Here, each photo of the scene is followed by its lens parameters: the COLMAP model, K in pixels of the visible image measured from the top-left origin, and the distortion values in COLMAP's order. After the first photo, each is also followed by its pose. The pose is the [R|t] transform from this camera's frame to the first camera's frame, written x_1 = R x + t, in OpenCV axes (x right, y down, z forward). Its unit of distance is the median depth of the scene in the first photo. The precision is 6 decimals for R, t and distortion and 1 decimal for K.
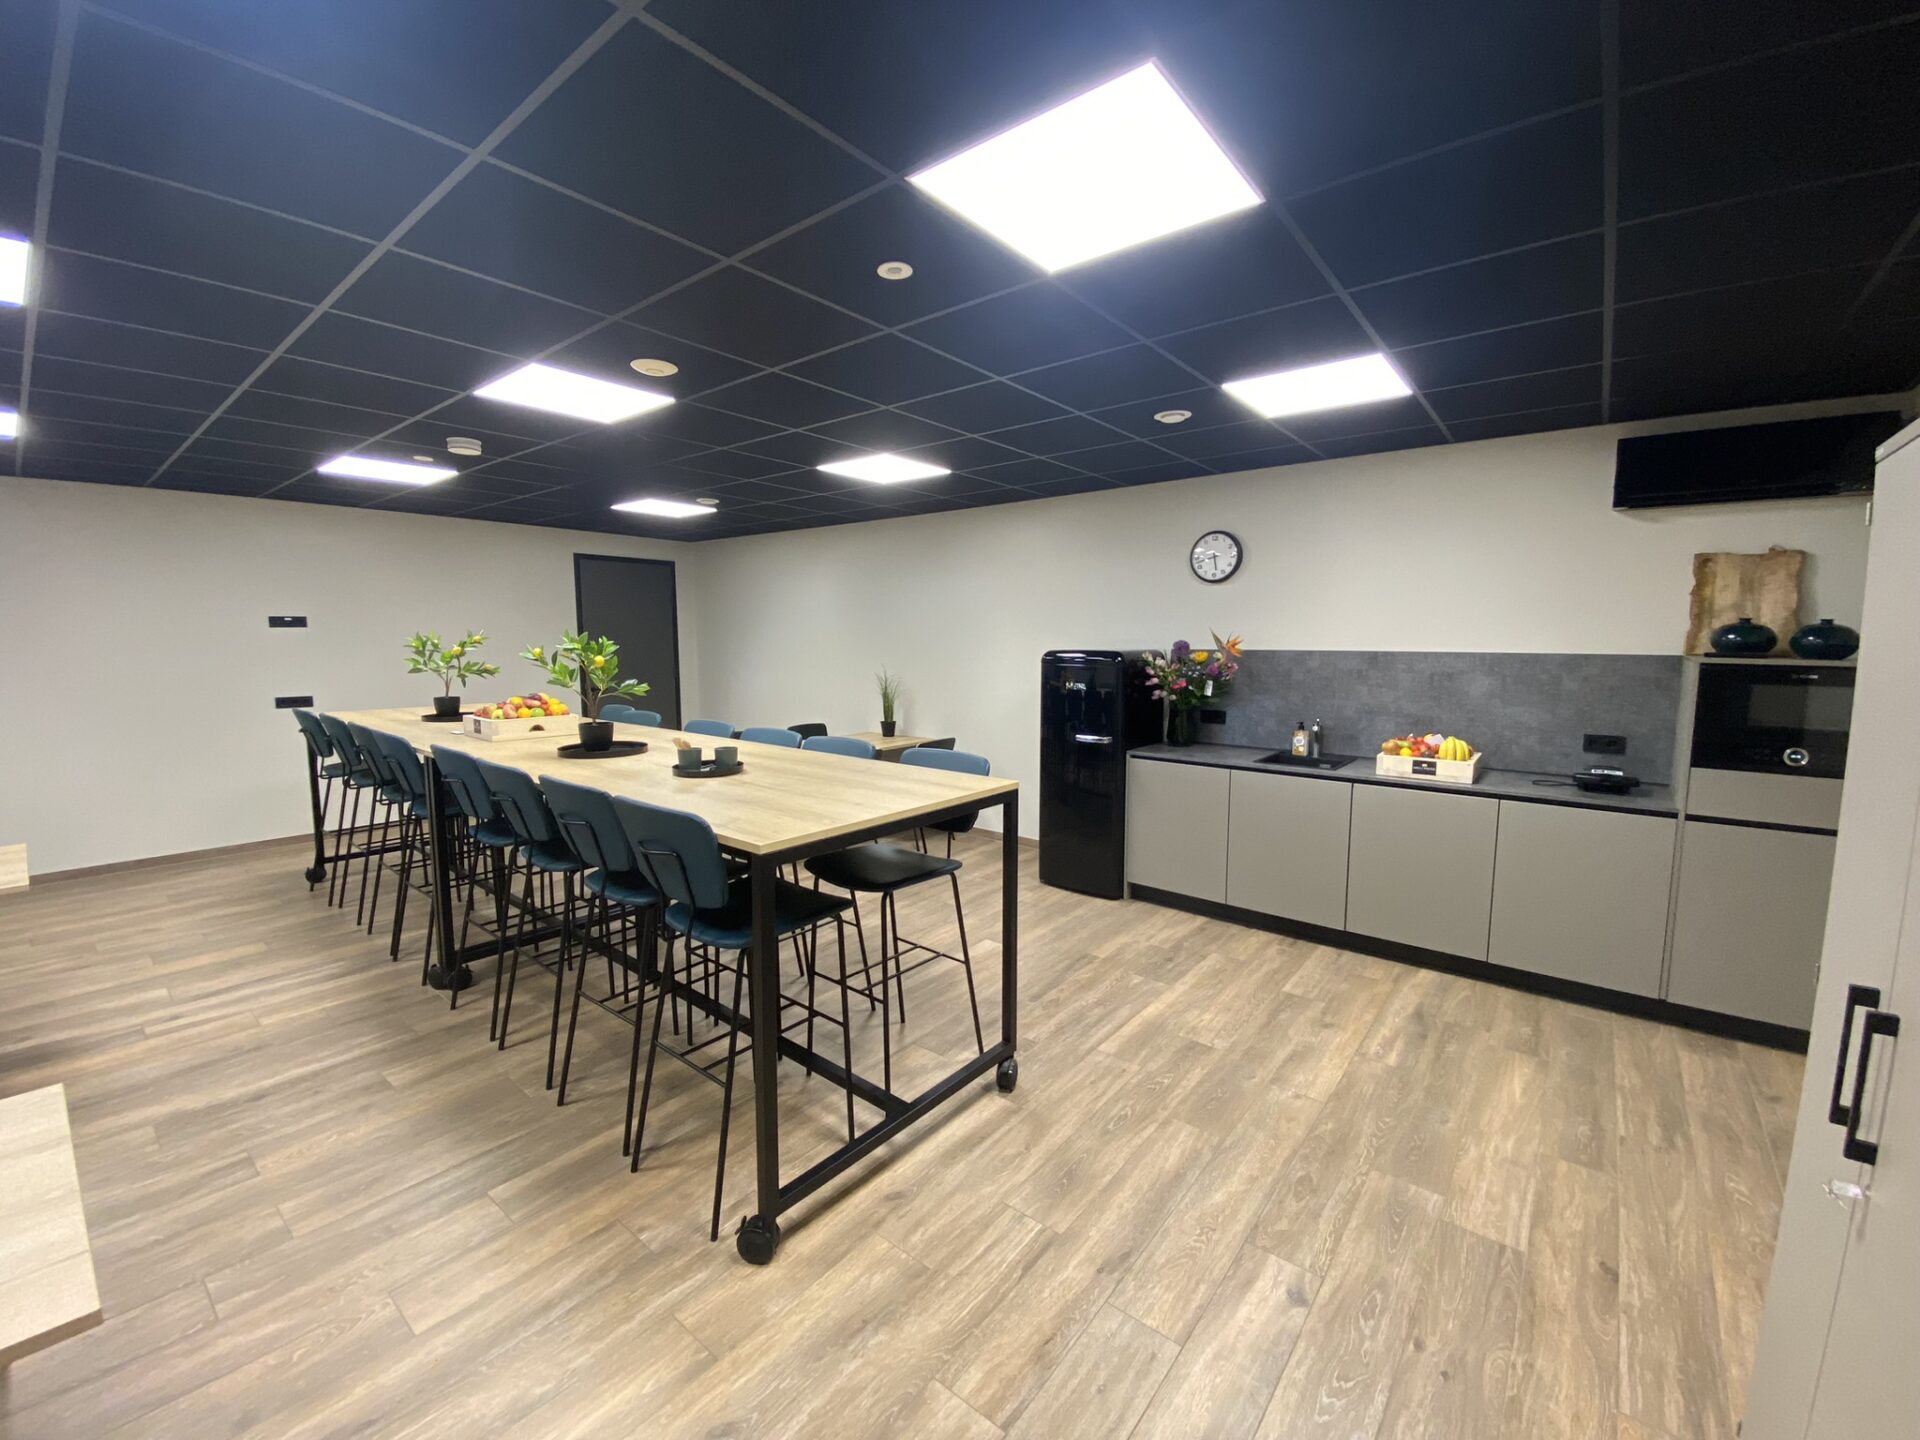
lens RADIAL K [[779.5, 0, 966.5], [0, 779.5, 708.9], [0, 0, 1]] dist [0.019902, -0.020066]
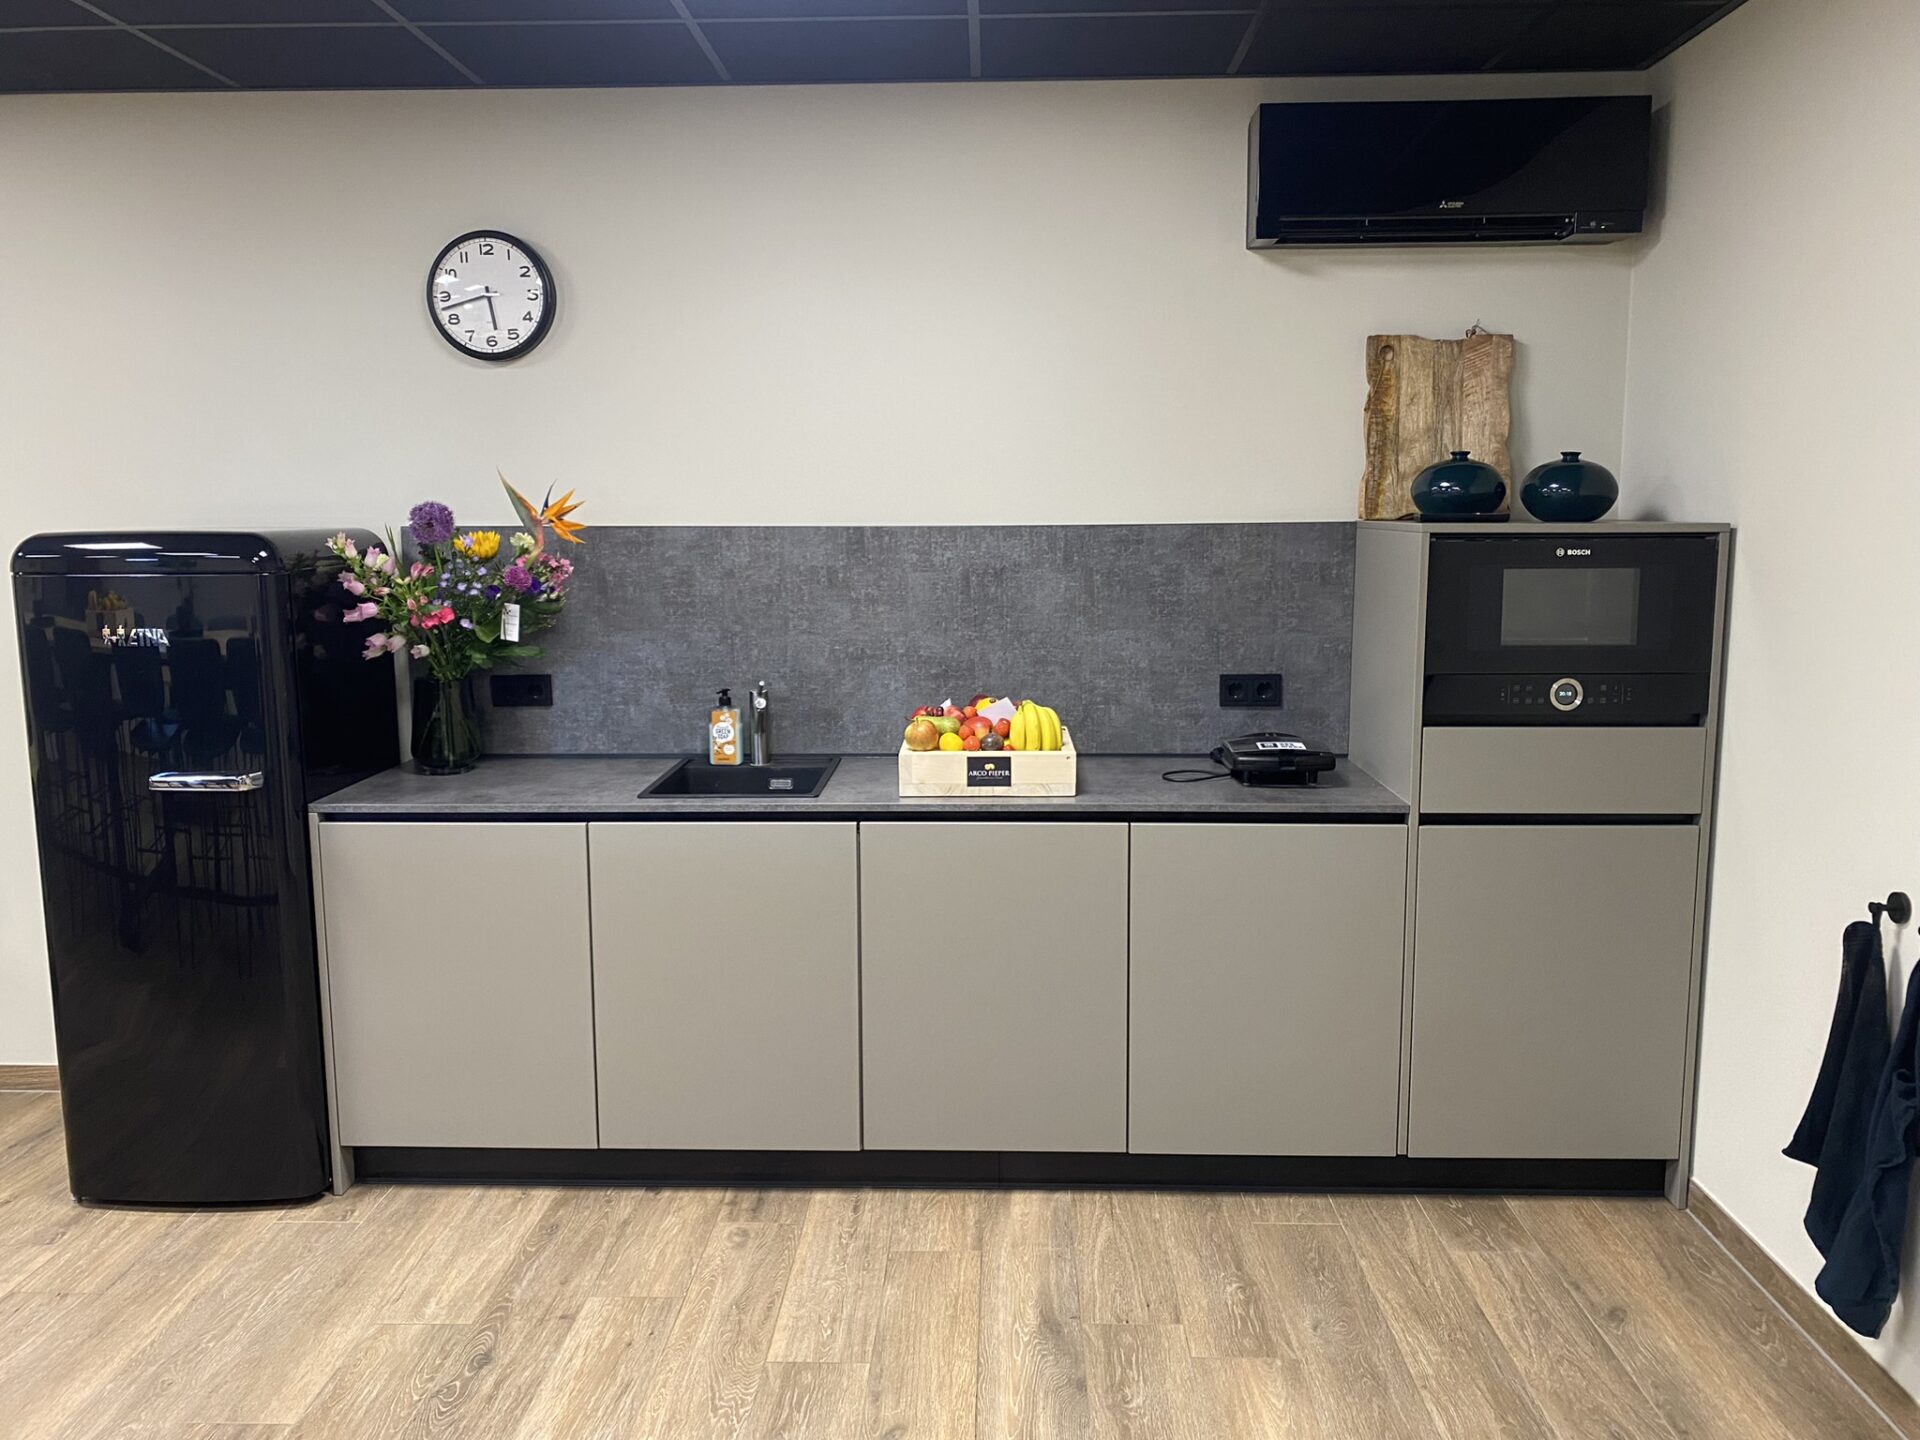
lens RADIAL K [[1466.7, 0, 952.9], [0, 1466.7, 726.0], [0, 0, 1]] dist [0.018362, -0.022902]
pose [[0.806318, -0.092572, 0.584193, 0.064189], [0.063281, 0.995509, 0.070407, -0.016523], [-0.588087, -0.019802, 0.808555, 0.337947]]
